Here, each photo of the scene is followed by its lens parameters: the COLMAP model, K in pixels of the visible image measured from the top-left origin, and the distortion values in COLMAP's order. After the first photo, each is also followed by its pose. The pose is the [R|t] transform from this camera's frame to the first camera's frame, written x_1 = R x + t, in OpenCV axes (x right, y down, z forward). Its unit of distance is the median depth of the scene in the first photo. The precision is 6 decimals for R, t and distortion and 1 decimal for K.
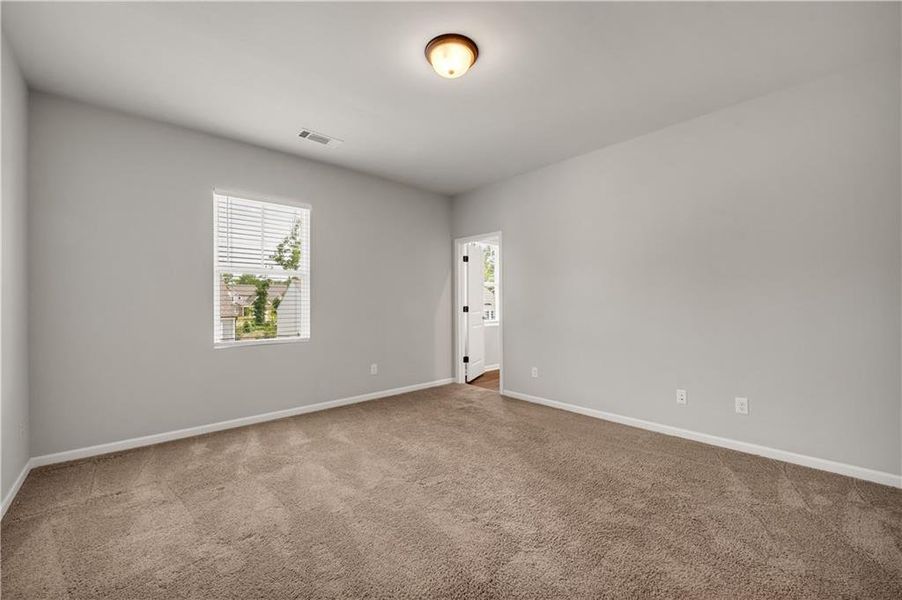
lens RADIAL K [[361.4, 0, 454.4], [0, 361.4, 300.0], [0, 0, 1]] dist [-0.000921, -0.000217]
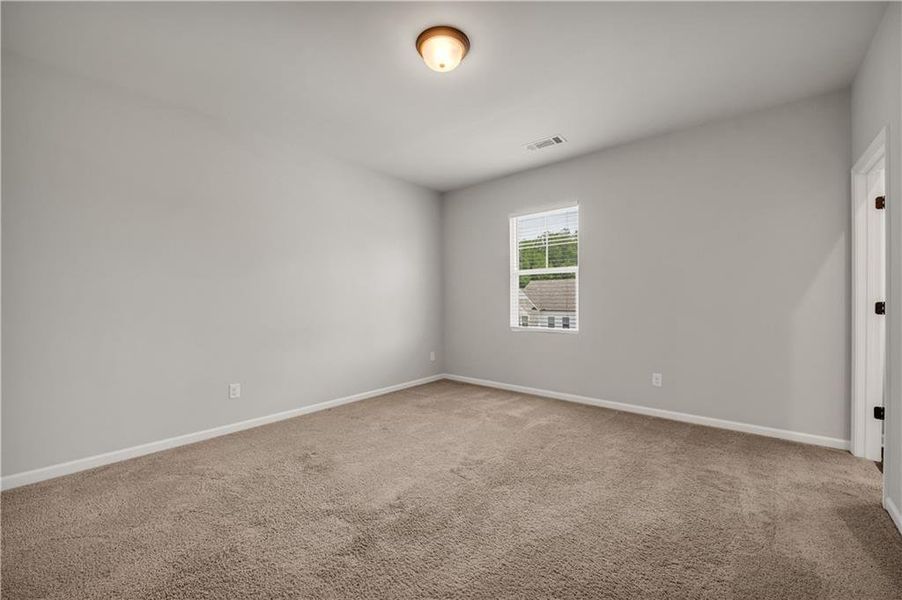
lens RADIAL K [[361.4, 0, 454.4], [0, 361.4, 300.0], [0, 0, 1]] dist [-0.000921, -0.000217]
pose [[0.132490, 0.005839, -0.991167, 0.619636], [0.018017, 0.999803, 0.008299, 0.001615], [0.991021, -0.018957, 0.132359, 0.554968]]
